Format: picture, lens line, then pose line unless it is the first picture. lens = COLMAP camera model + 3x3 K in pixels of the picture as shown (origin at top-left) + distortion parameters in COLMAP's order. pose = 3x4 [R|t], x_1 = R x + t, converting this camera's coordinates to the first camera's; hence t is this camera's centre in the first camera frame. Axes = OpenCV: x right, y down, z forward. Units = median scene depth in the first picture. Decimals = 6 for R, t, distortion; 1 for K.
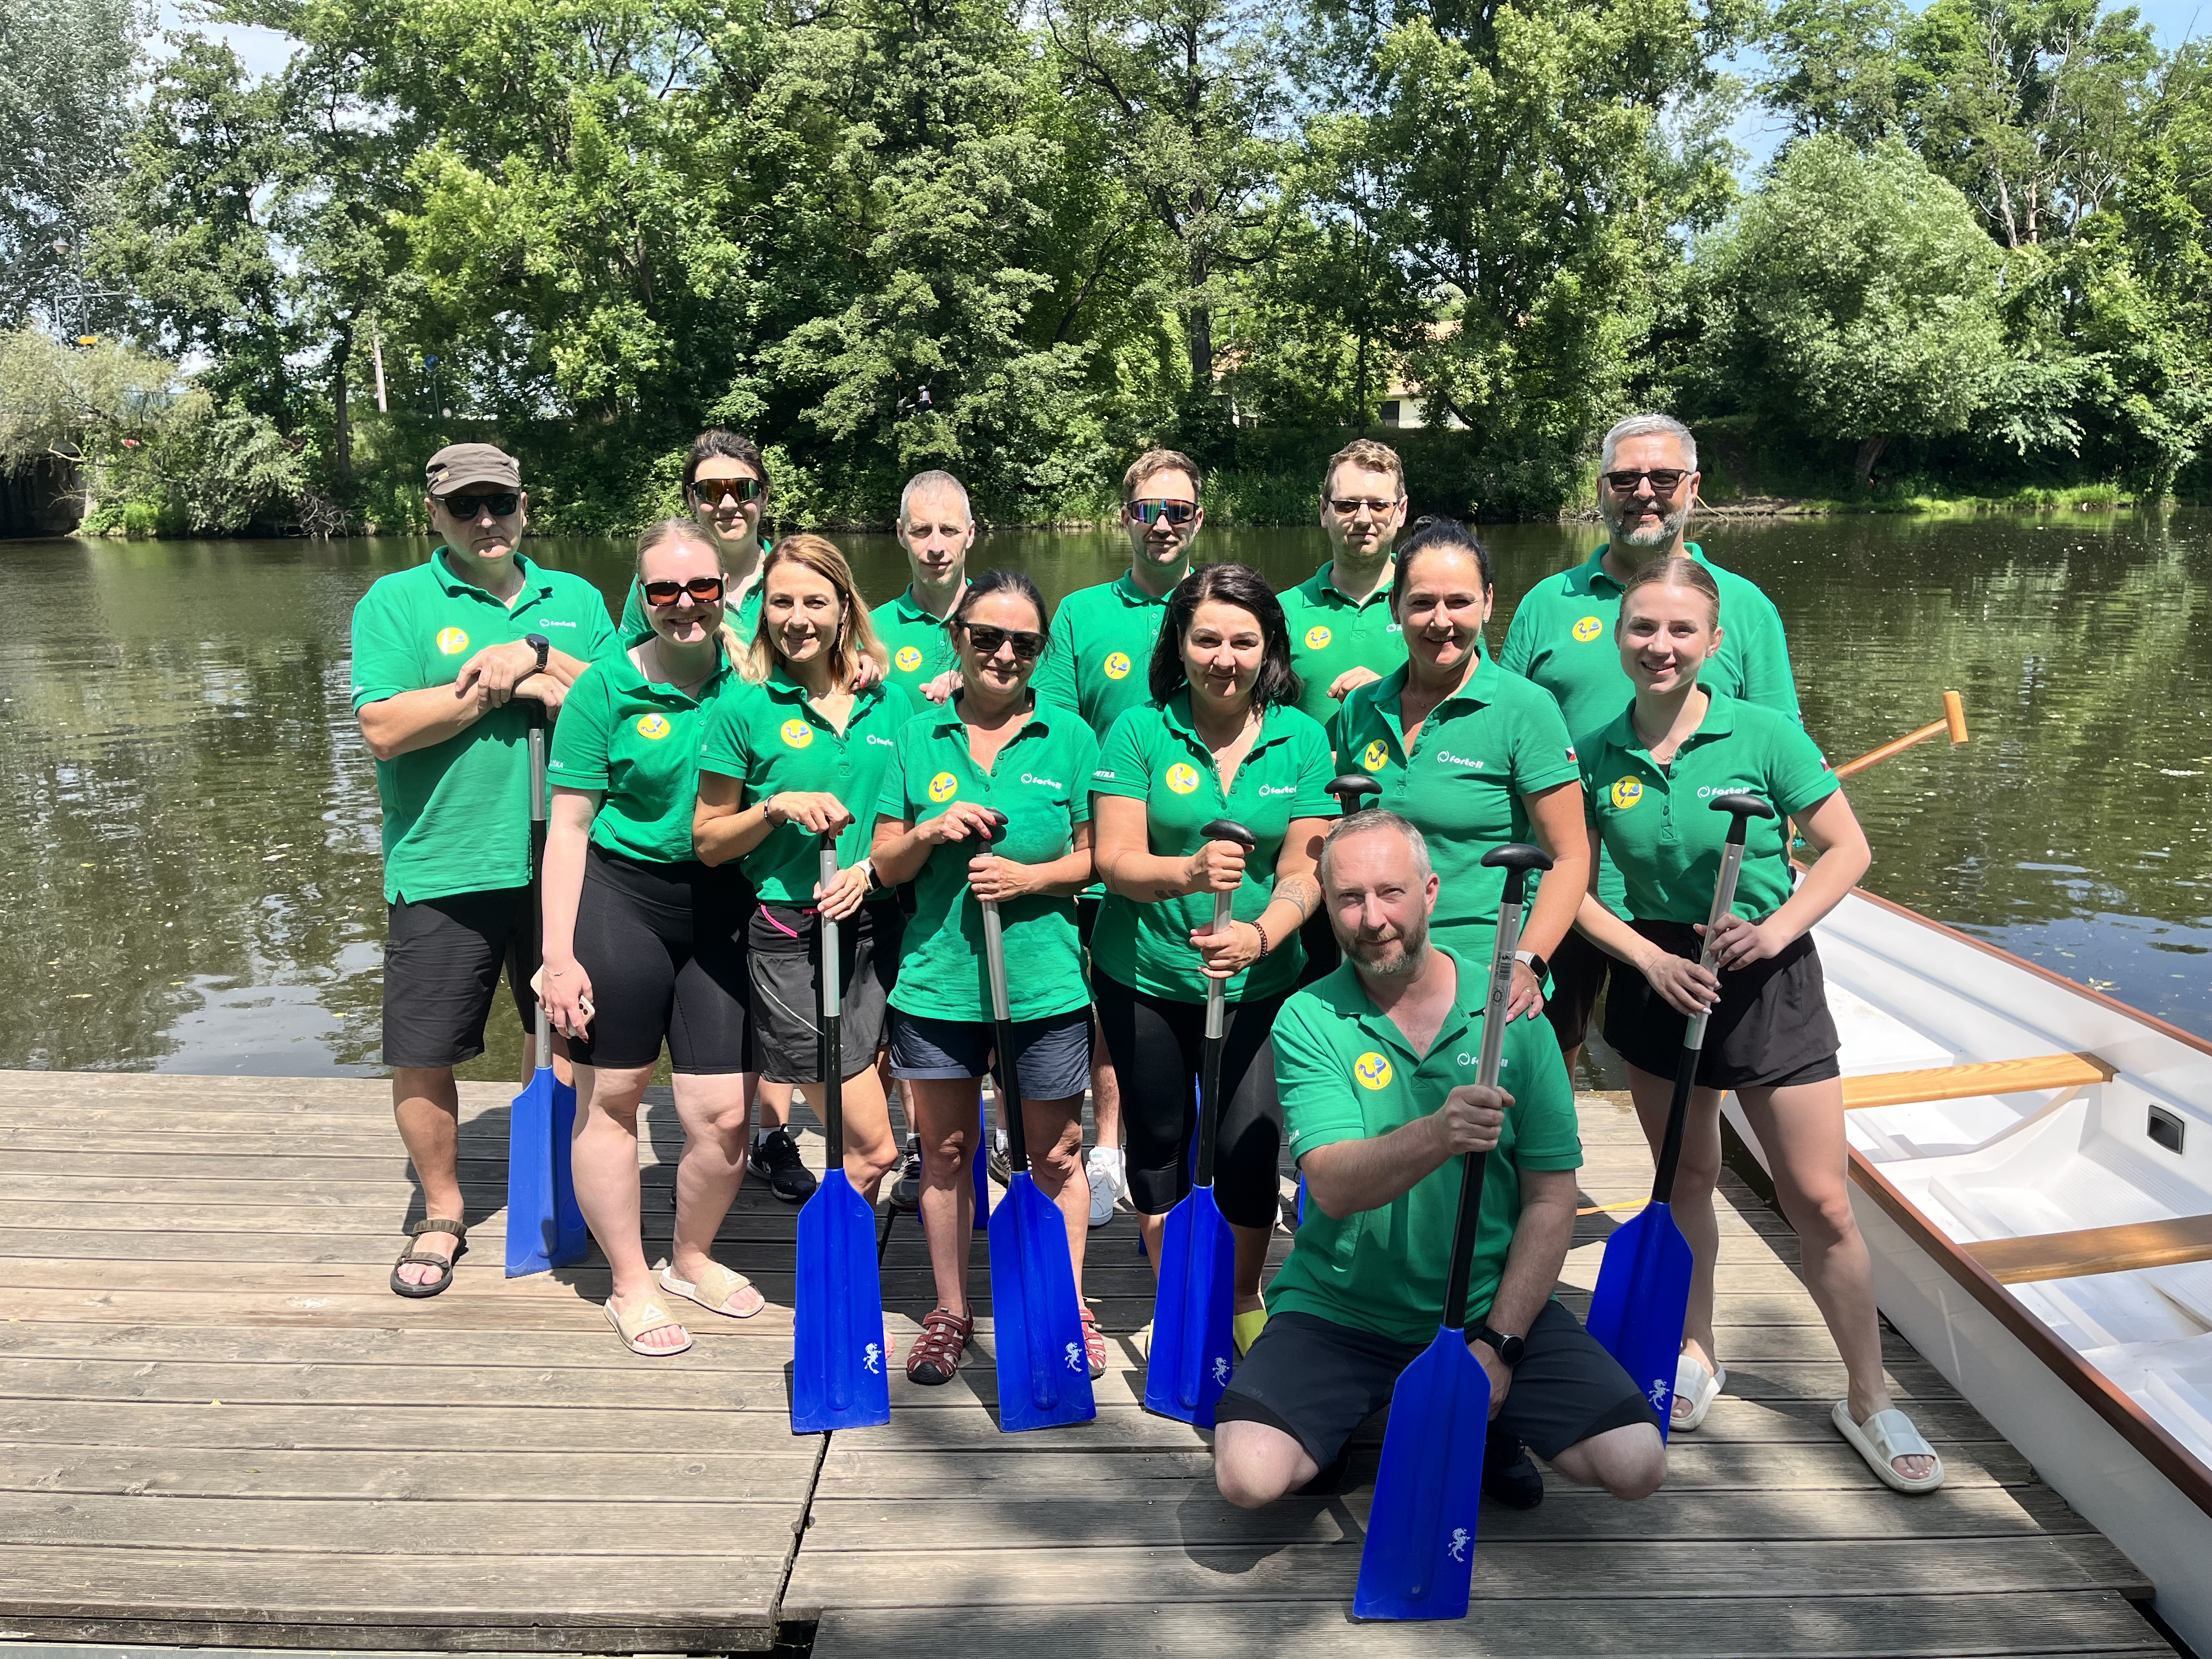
lens RADIAL K [[1747.0, 0, 1095.6], [0, 1747.0, 827.4], [0, 0, 1]] dist [0.071512, -0.086698]
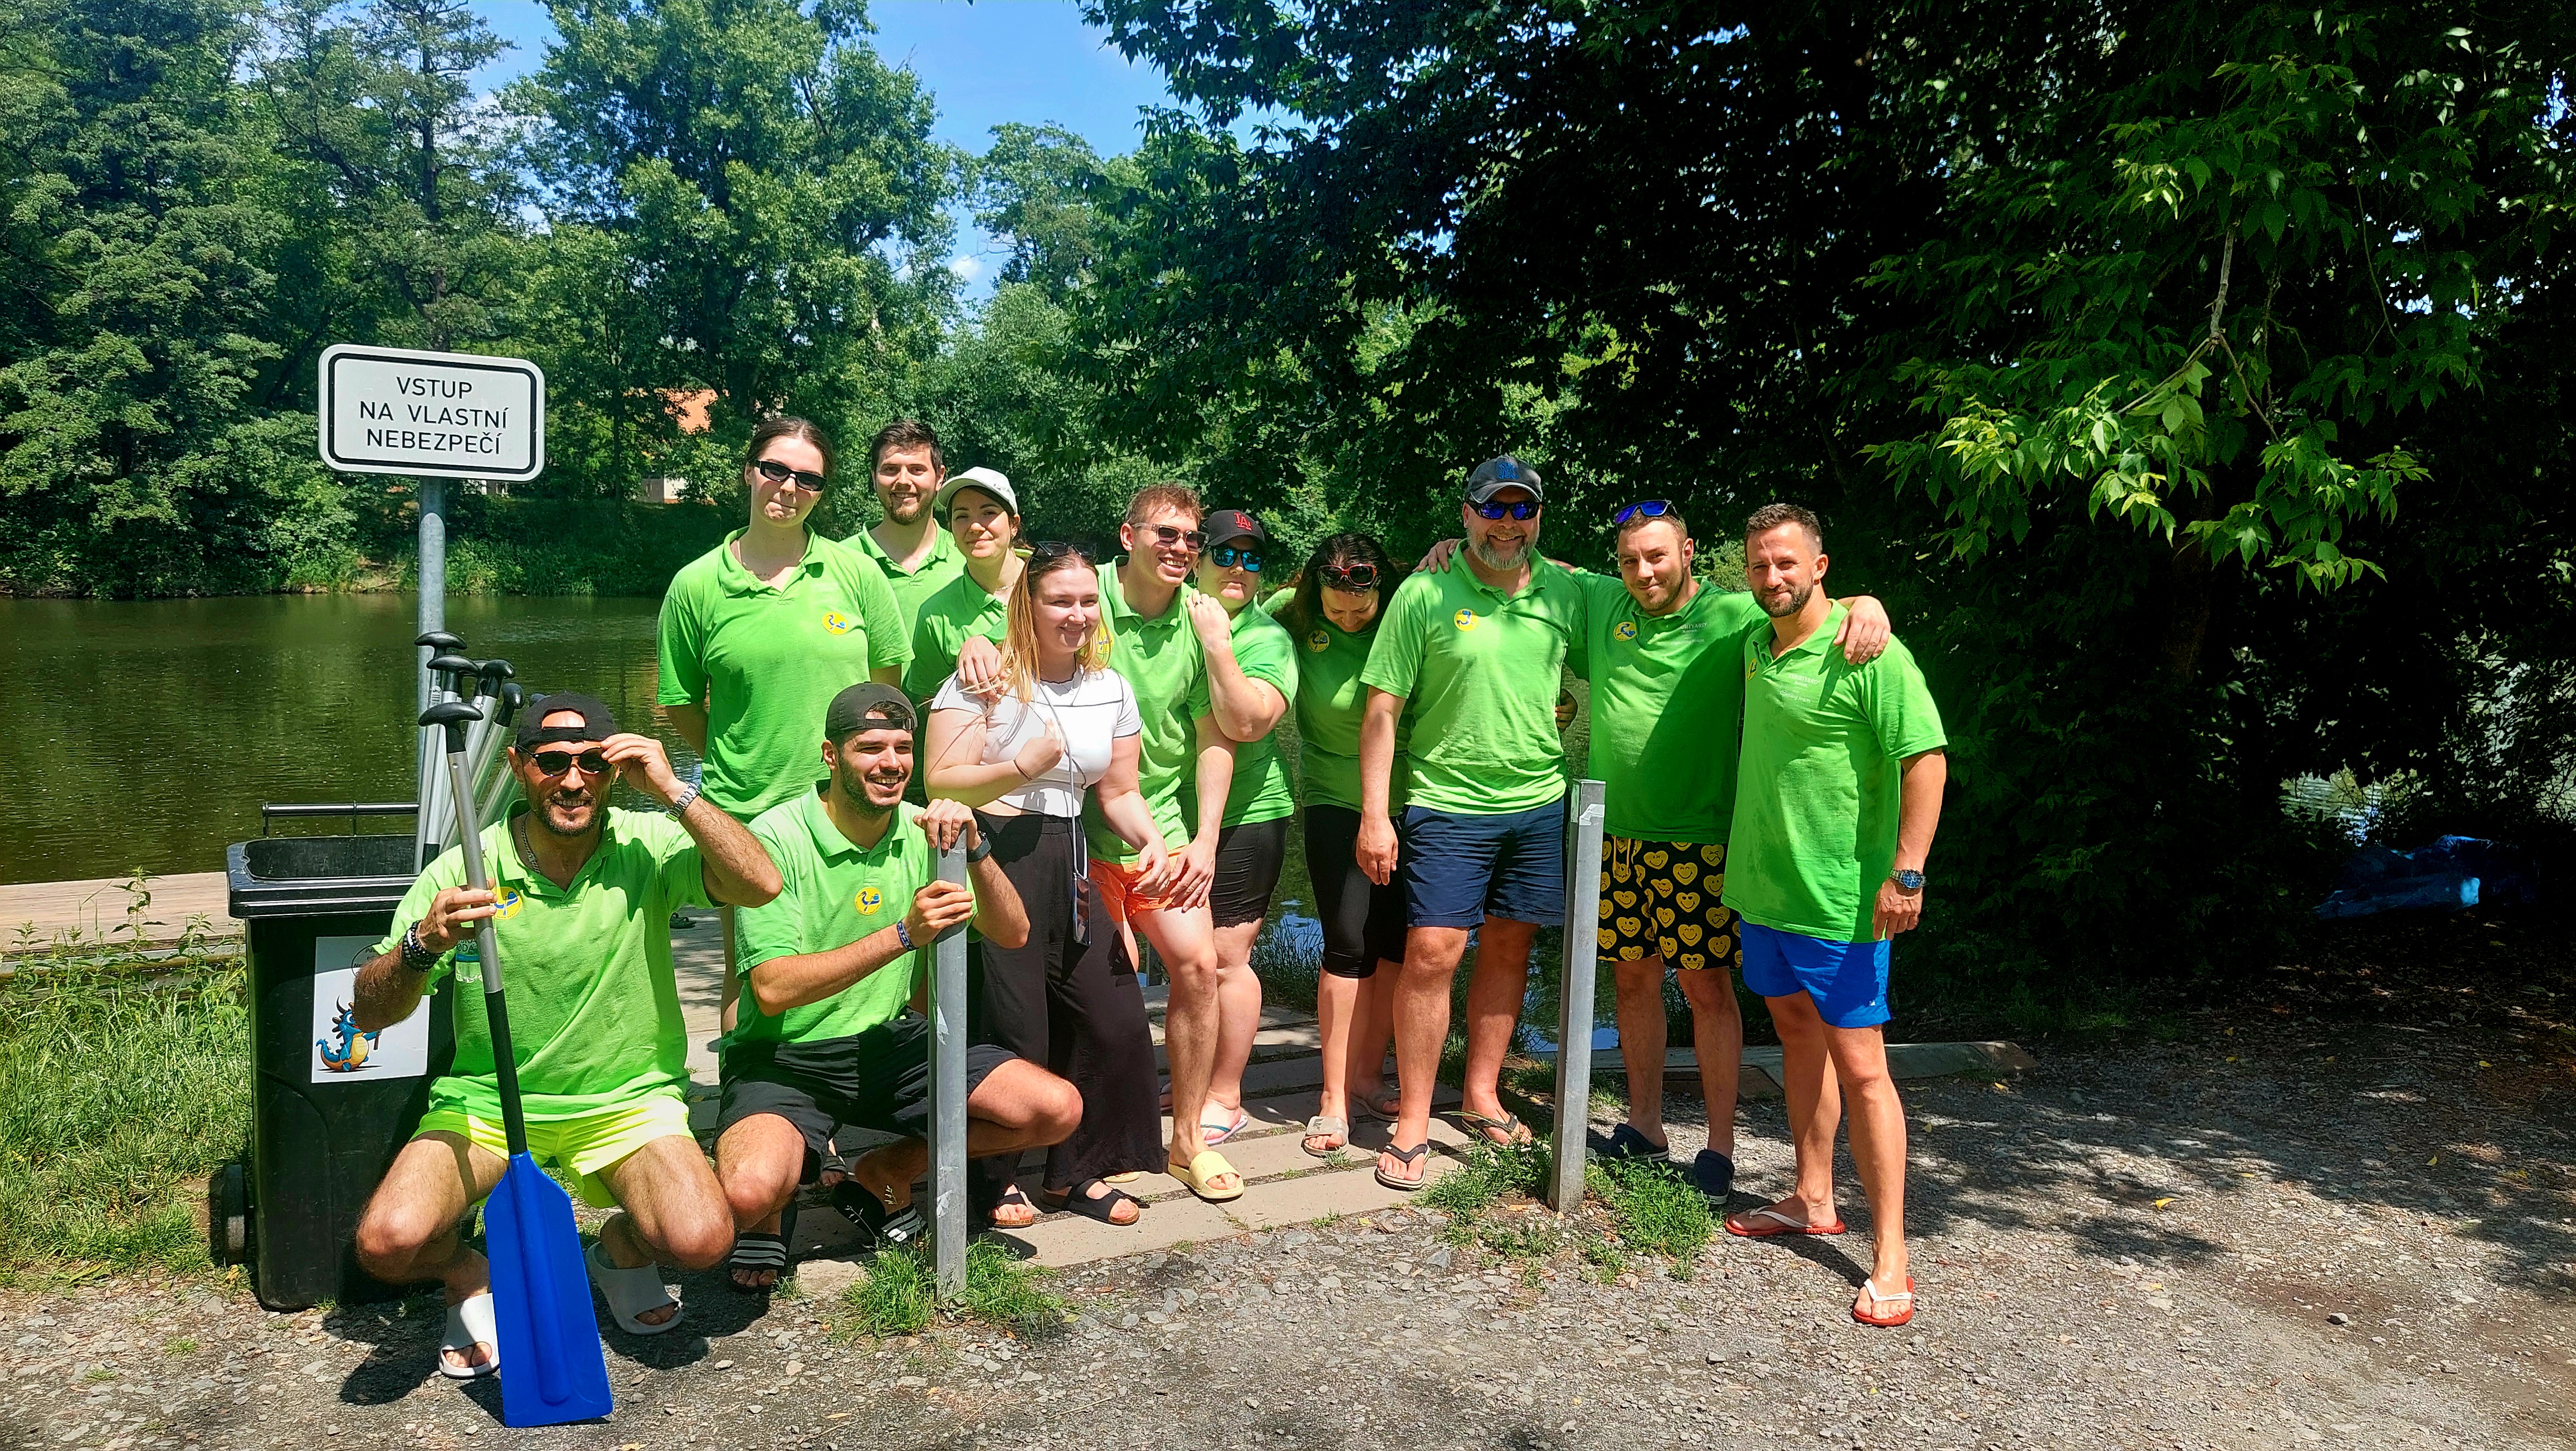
lens RADIAL K [[1941.2, 0, 1305.7], [0, 1941.2, 726.6], [0, 0, 1]] dist [0.042374, -0.034396]
pose [[0.886894, -0.014634, 0.461742, -0.025965], [0.057880, 0.995142, -0.079634, 0.021285], [-0.458334, 0.097352, 0.883432, -0.219794]]
